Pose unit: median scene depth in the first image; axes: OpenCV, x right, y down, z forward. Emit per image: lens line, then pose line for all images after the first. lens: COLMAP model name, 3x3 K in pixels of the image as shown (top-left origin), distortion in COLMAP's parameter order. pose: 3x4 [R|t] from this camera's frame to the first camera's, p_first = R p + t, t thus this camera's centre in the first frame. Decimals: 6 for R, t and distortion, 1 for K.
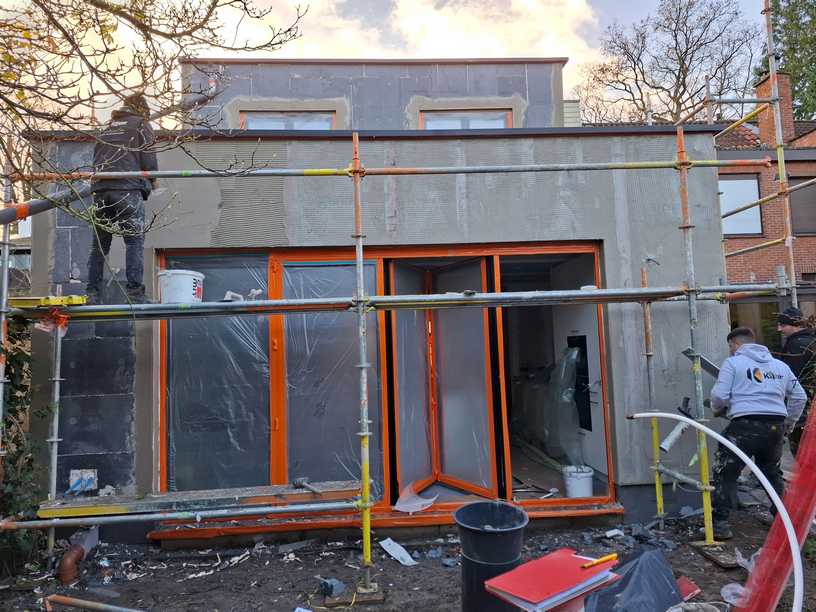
lens RADIAL K [[528.1, 0, 408.0], [0, 528.1, 306.0], [0, 0, 1]] dist [0.028516, -0.000195]
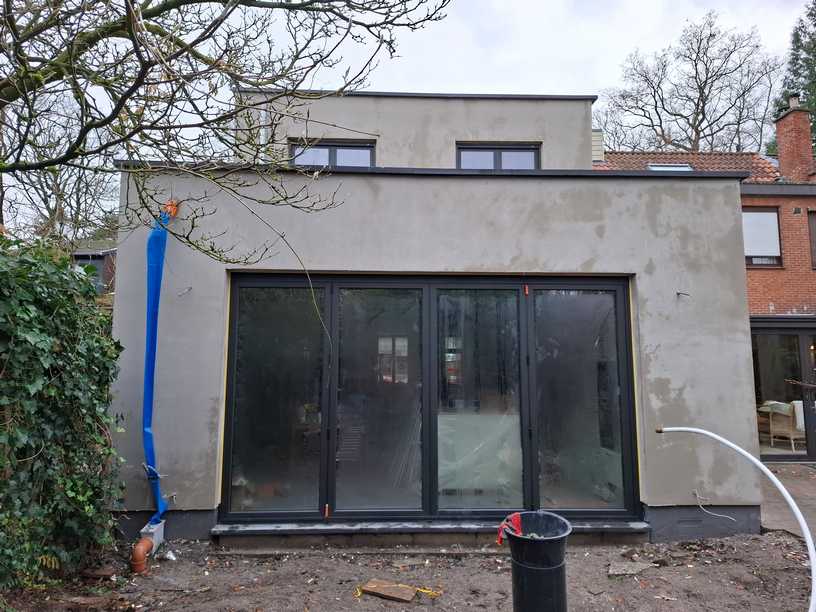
lens RADIAL K [[556.3, 0, 397.9], [0, 556.3, 293.6], [0, 0, 1]] dist [-0.002862, 0.044297]
pose [[0.999162, 0.039829, -0.009400, -0.036298], [-0.040182, 0.998350, -0.041009, -0.006684], [0.007751, 0.041353, 0.999115, -0.046545]]
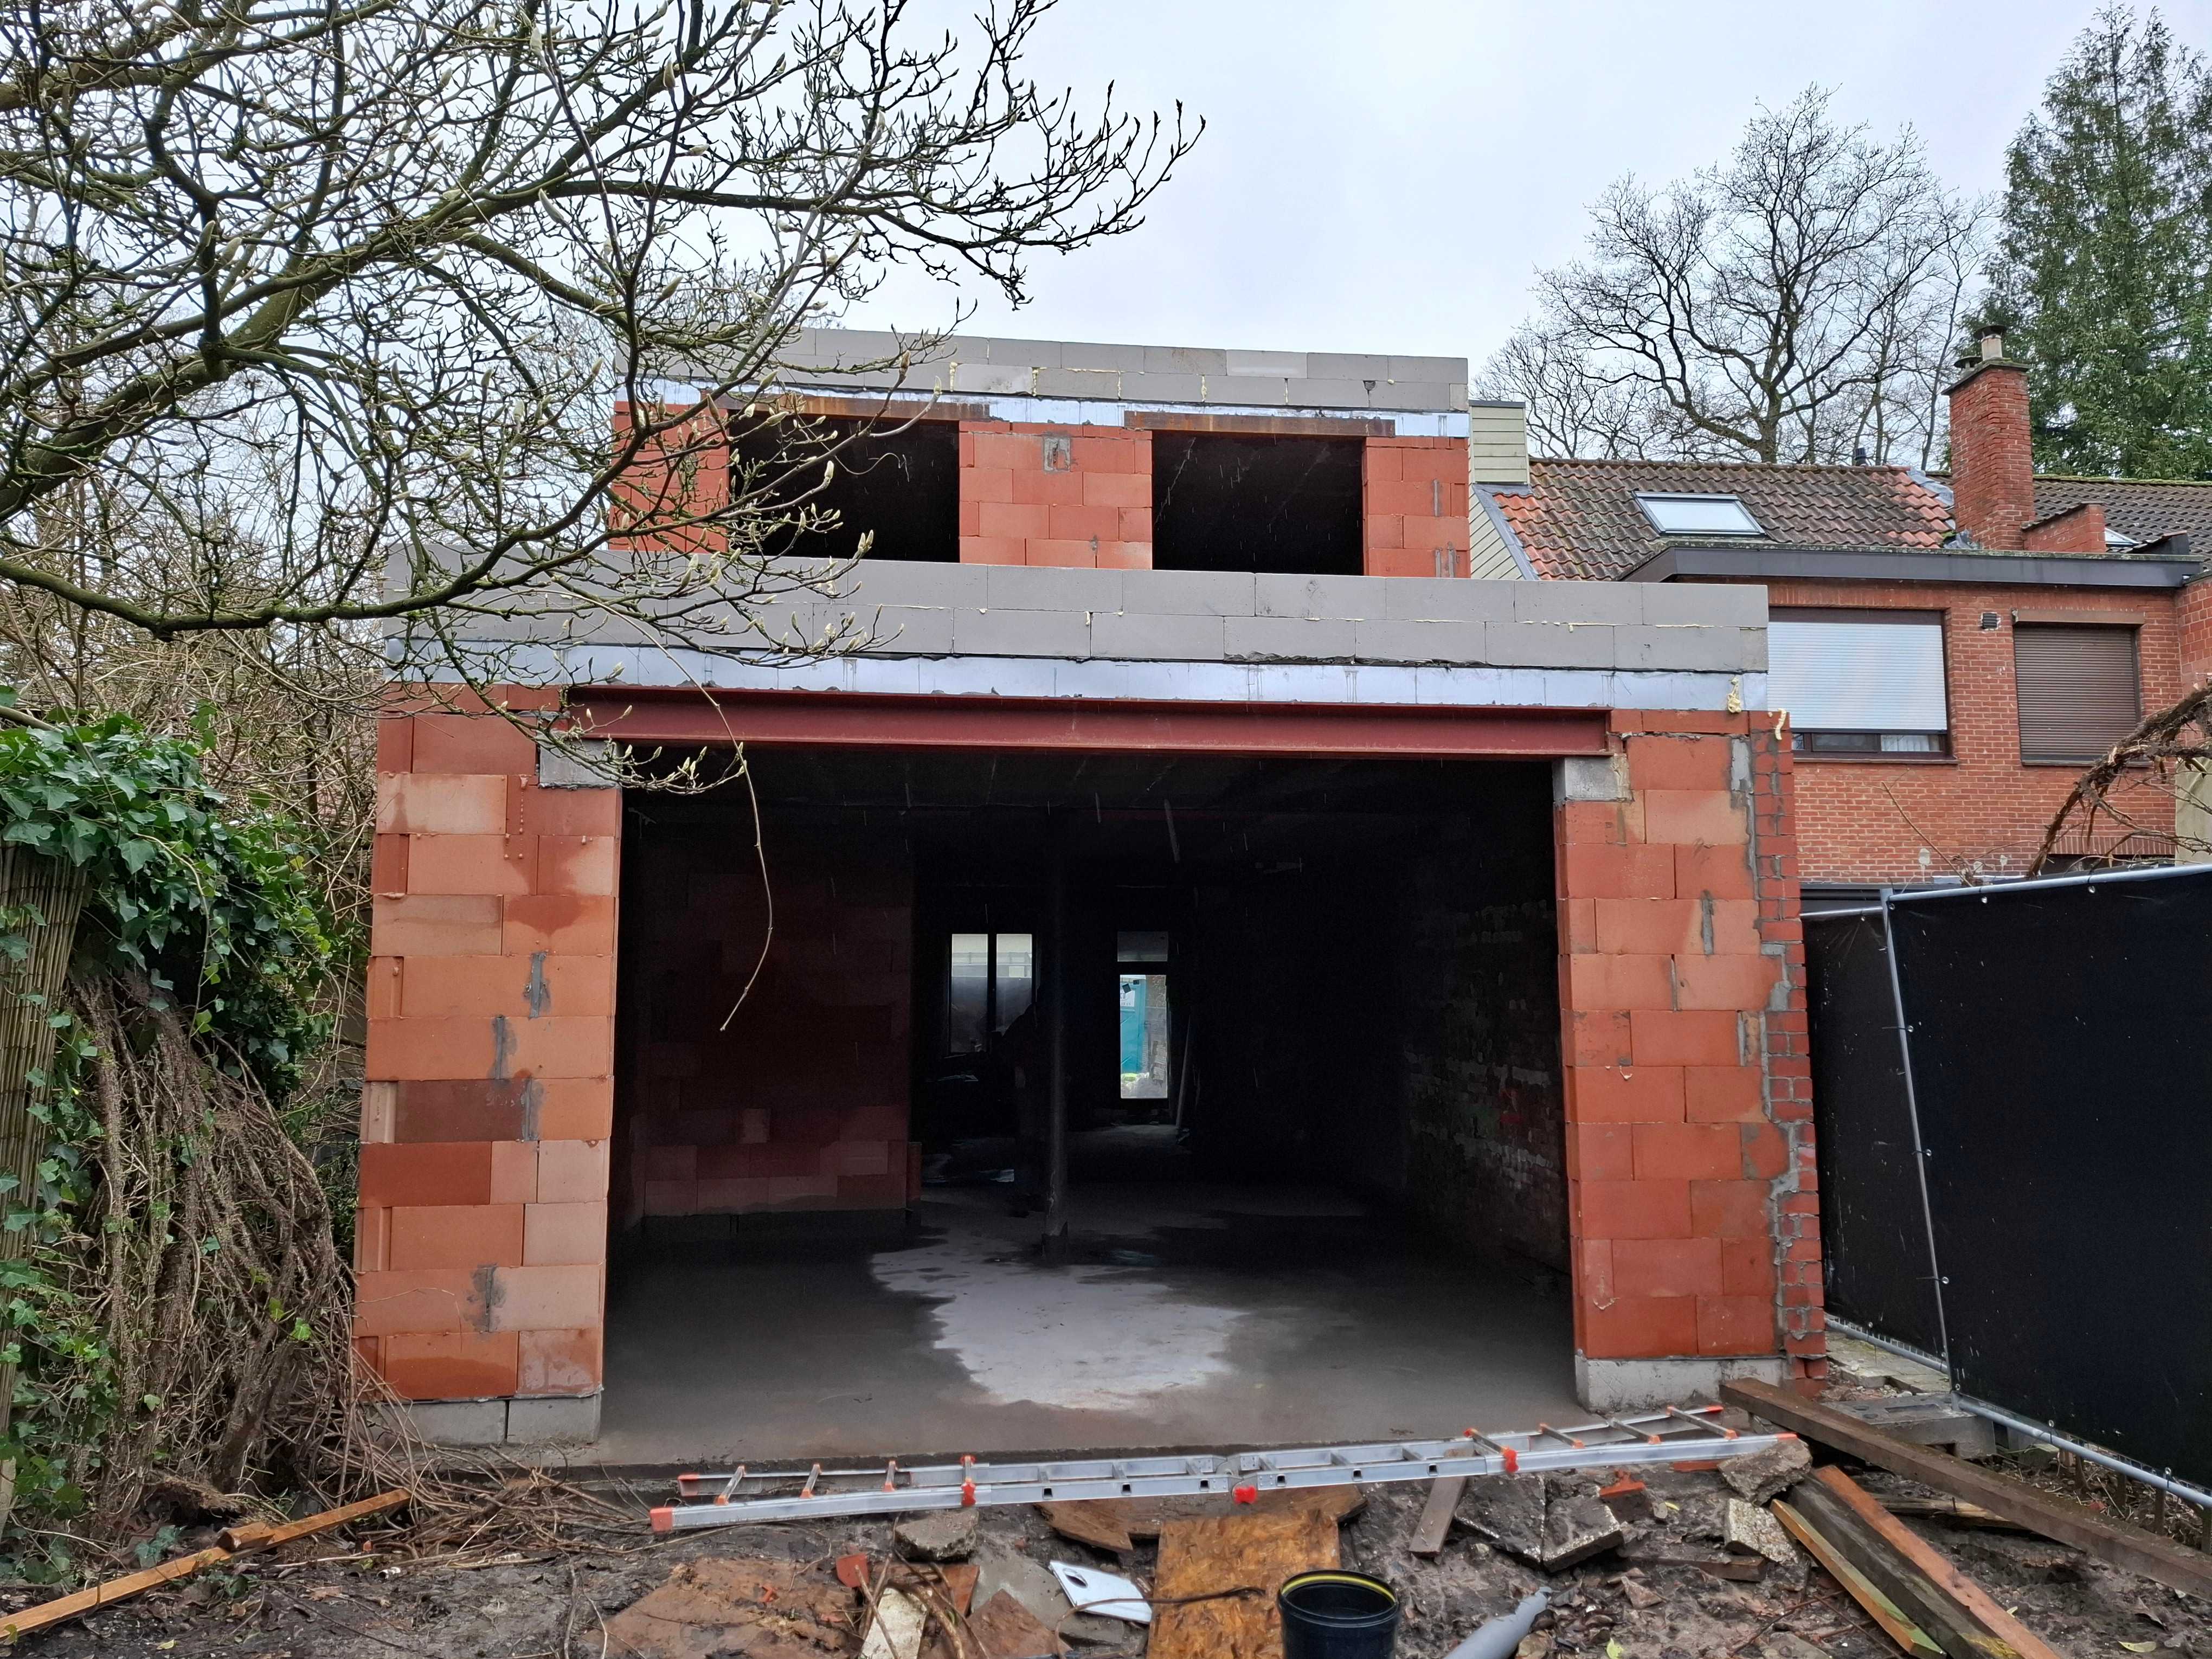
lens RADIAL K [[1611.8, 0, 1106.0], [0, 1611.8, 829.5], [0, 0, 1]] dist [0.037787, -0.002837]
pose [[0.996393, 0.046392, 0.071055, -0.049362], [-0.045328, 0.998836, -0.016513, -0.020918], [-0.071738, 0.013233, 0.997336, -0.144843]]
